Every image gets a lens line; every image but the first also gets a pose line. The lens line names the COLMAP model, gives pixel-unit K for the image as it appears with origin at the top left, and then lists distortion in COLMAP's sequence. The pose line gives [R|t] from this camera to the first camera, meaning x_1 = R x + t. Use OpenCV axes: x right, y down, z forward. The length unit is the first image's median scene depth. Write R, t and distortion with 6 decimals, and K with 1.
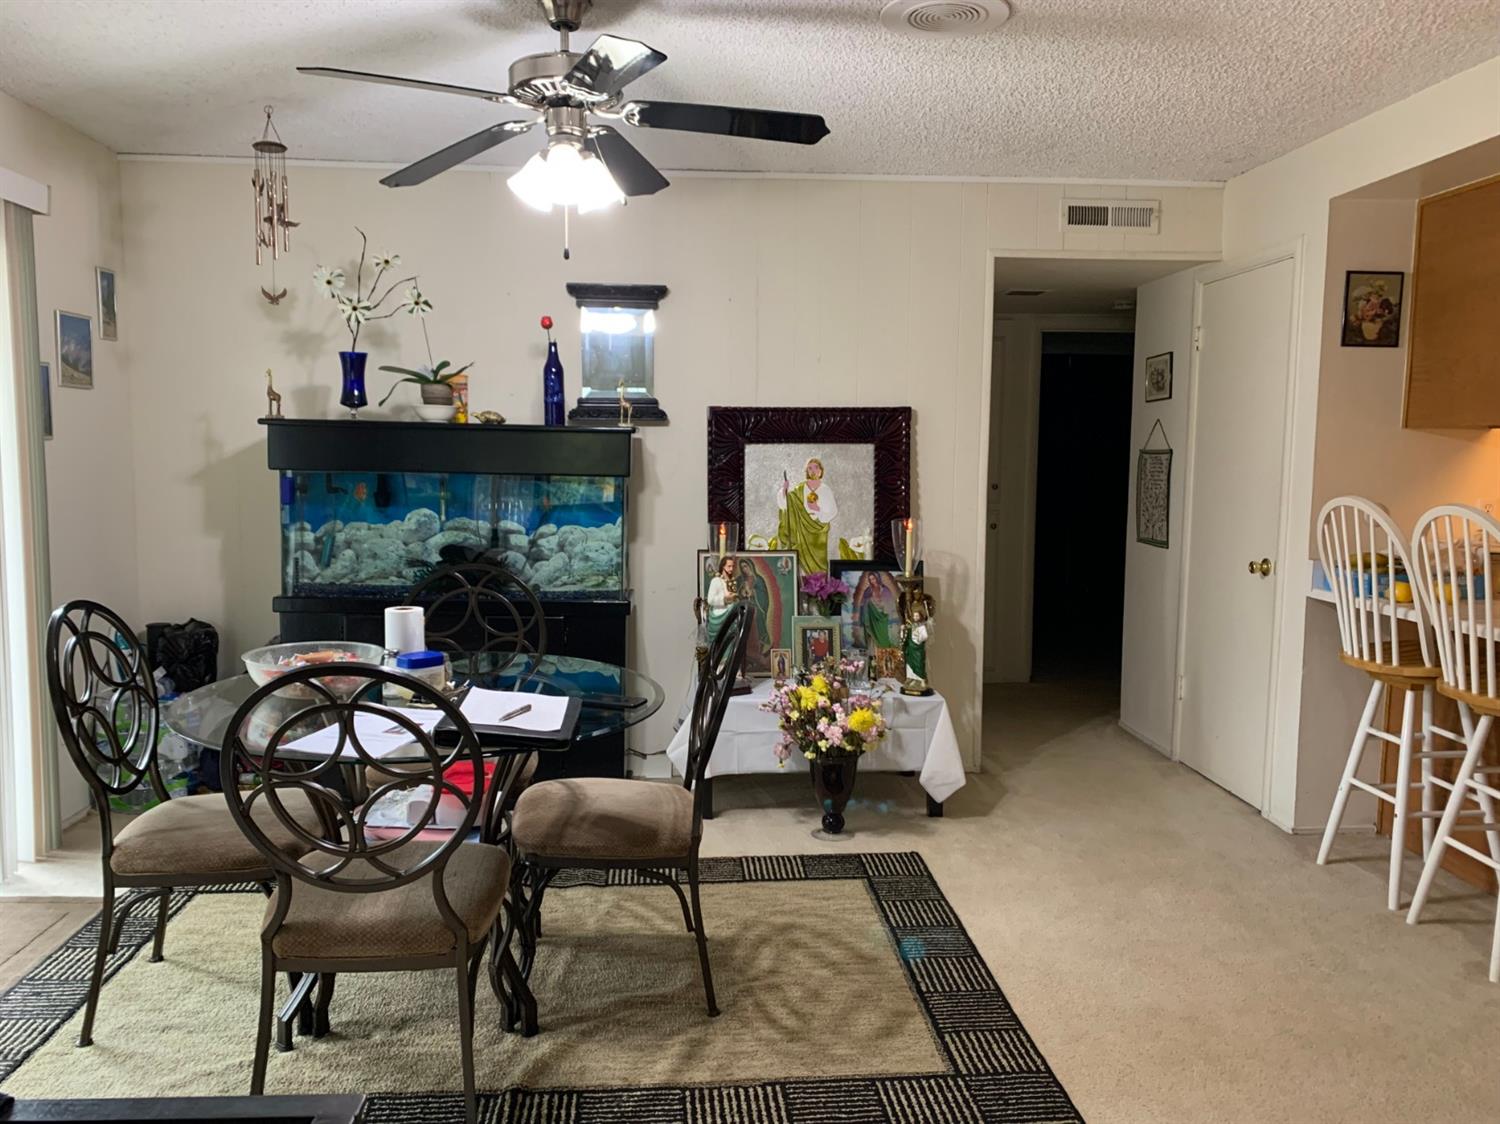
lens RADIAL K [[1161.4, 0, 750.0], [0, 1161.4, 562.0], [0, 0, 1]] dist [0.022747, -0.002874]
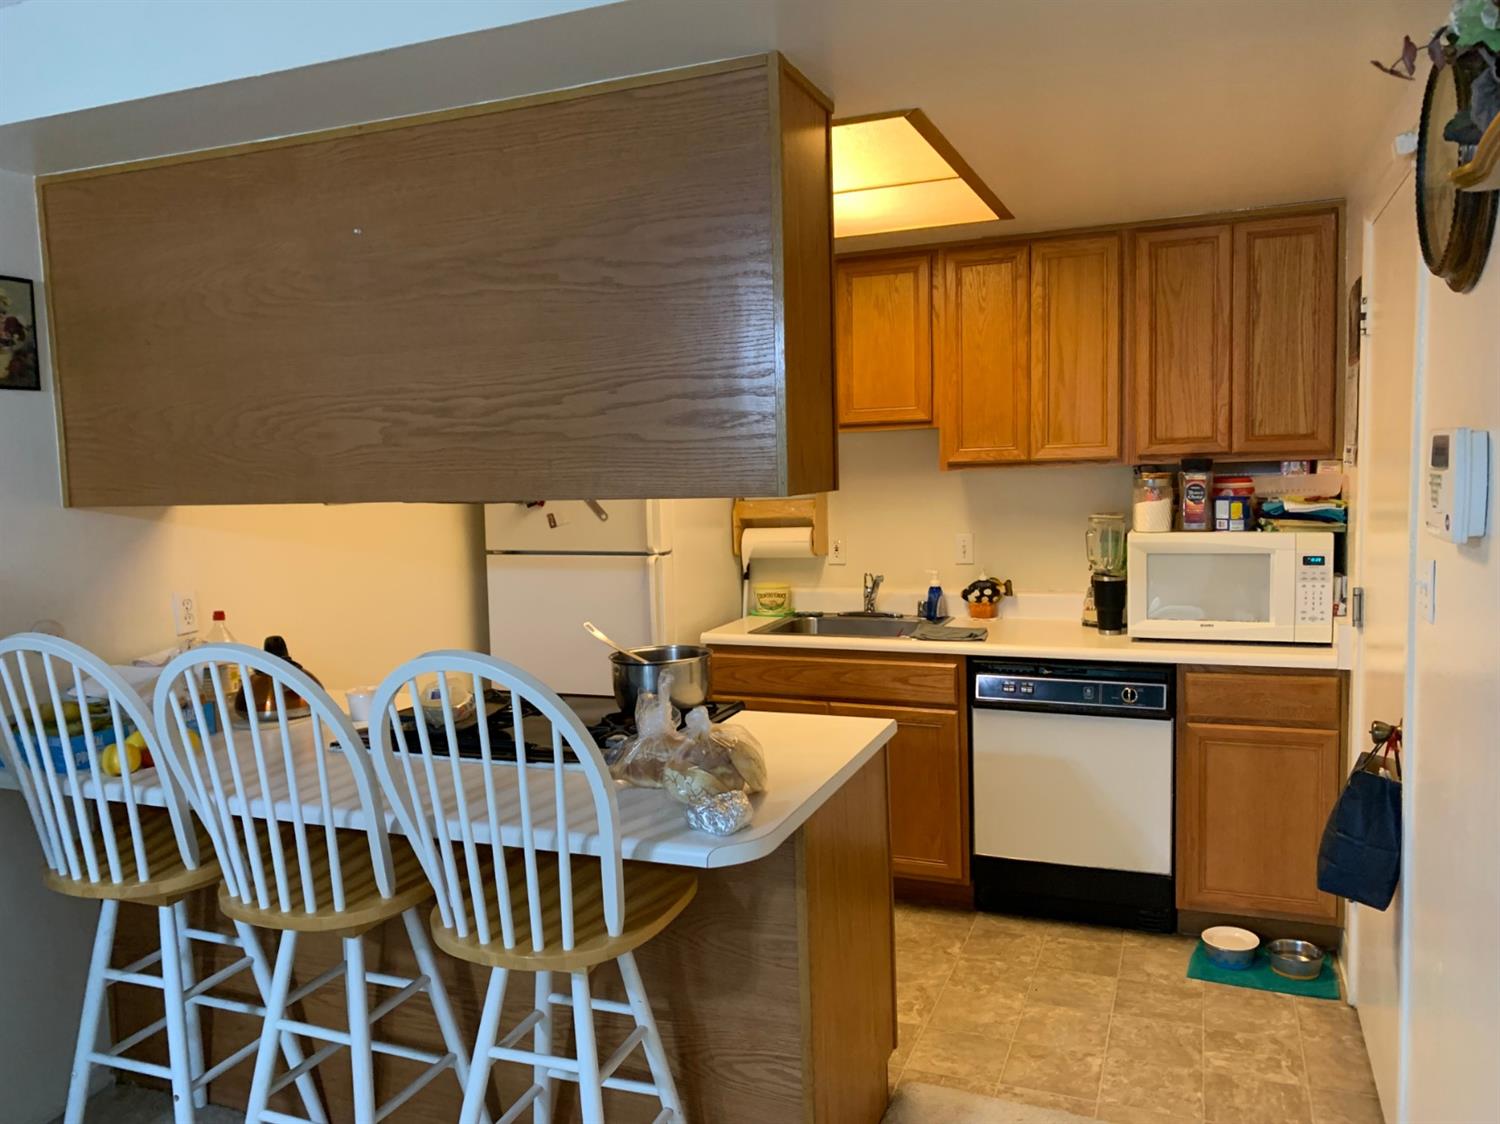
lens RADIAL K [[1161.4, 0, 750.0], [0, 1161.4, 562.0], [0, 0, 1]] dist [0.022747, -0.002874]
pose [[0.437443, -0.111144, 0.892351, 0.116347], [0.121474, 0.990541, 0.063825, -0.078988], [-0.891004, 0.080477, 0.446806, 0.340171]]
